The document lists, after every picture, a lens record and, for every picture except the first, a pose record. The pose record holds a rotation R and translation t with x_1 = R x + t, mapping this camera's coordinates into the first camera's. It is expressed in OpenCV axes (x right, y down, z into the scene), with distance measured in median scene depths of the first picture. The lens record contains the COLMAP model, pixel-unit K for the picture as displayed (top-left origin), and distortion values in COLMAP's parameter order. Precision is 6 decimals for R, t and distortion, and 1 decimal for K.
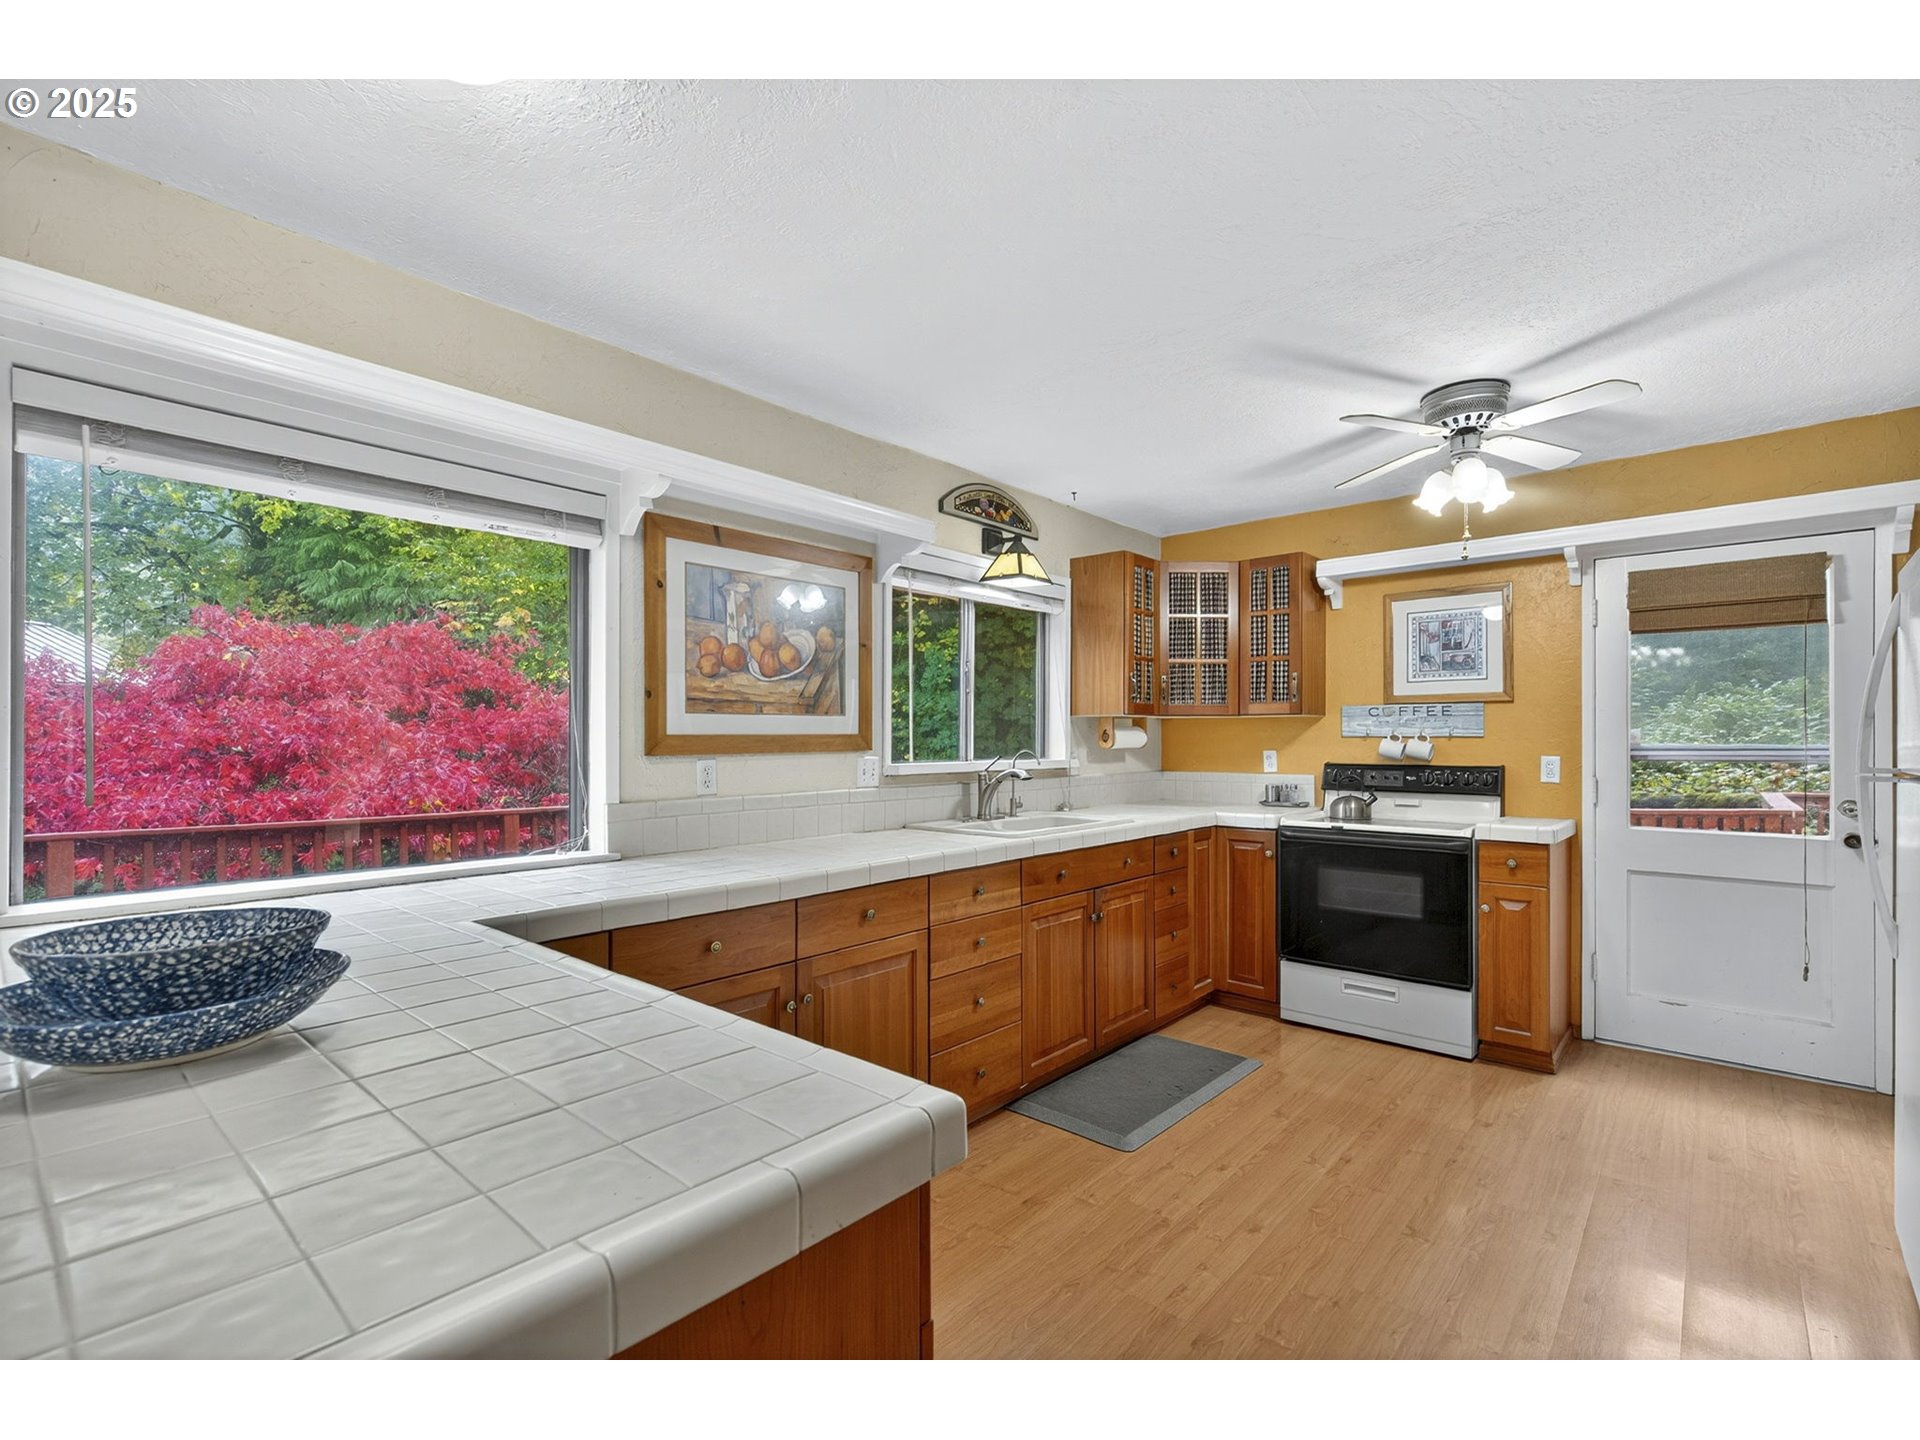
lens RADIAL K [[864.4, 0, 955.6], [0, 864.4, 737.3], [0, 0, 1]] dist [0.003261, -0.003381]
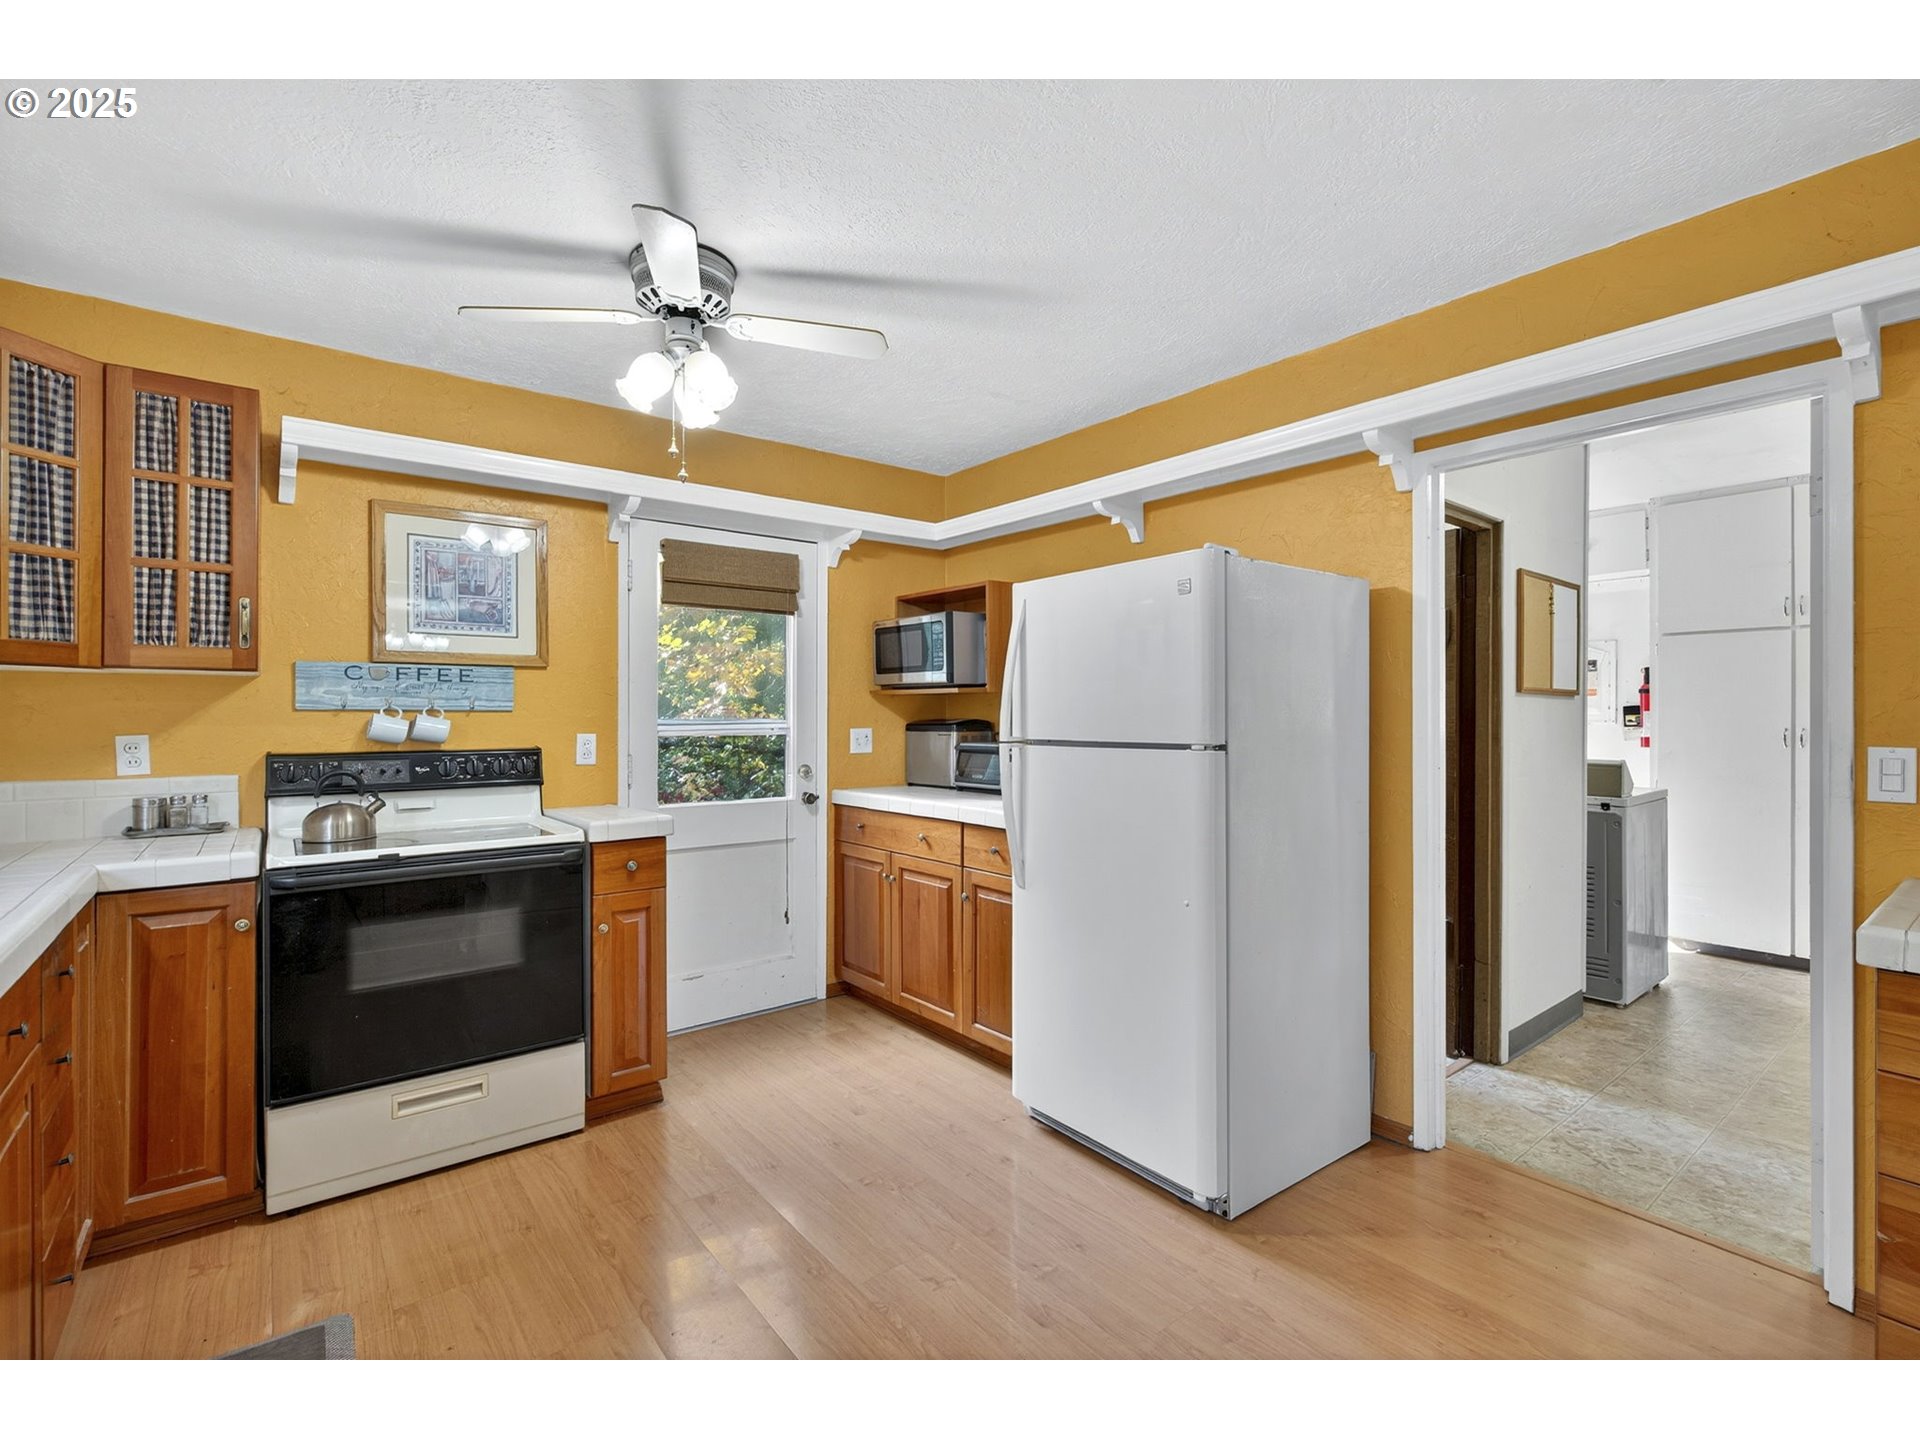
lens RADIAL K [[864.4, 0, 962.0], [0, 864.4, 714.1], [0, 0, 1]] dist [0.003261, -0.003381]
pose [[0.171710, 0.001253, 0.985147, -0.096423], [-0.001555, 0.999998, -0.001001, 0.002420], [-0.985146, -0.001360, 0.171712, 0.474085]]
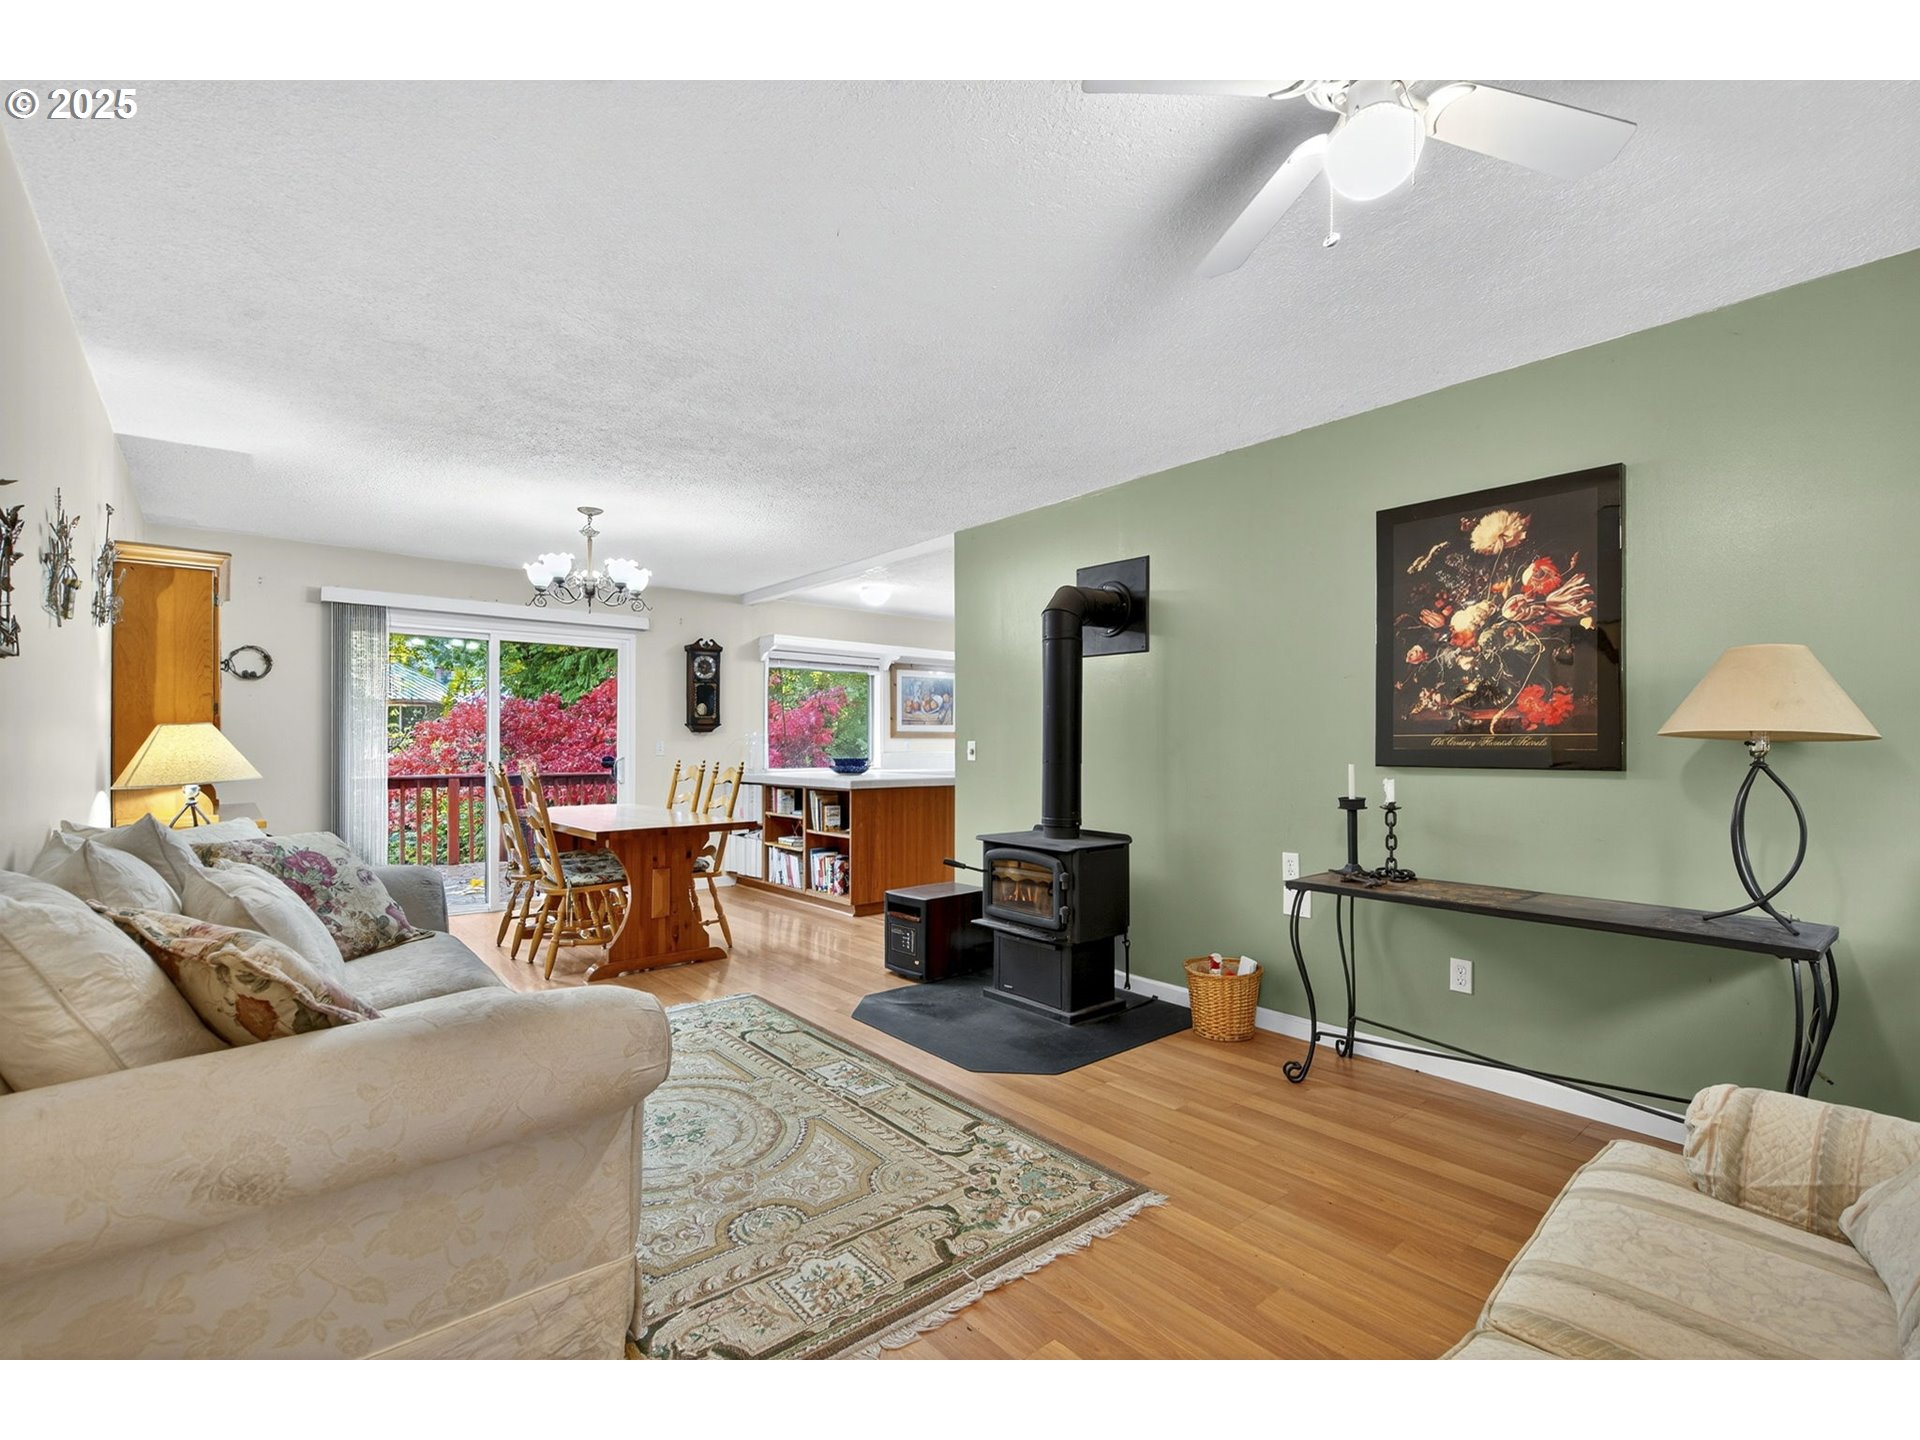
lens RADIAL K [[845.3, 0, 957.1], [0, 845.3, 738.0], [0, 0, 1]] dist [0.007696, -0.000255]
pose [[0.991492, -0.000525, -0.130165, 0.199231], [-0.000083, 0.999989, -0.004671, 0.024329], [0.130166, 0.004642, 0.991481, -1.408038]]
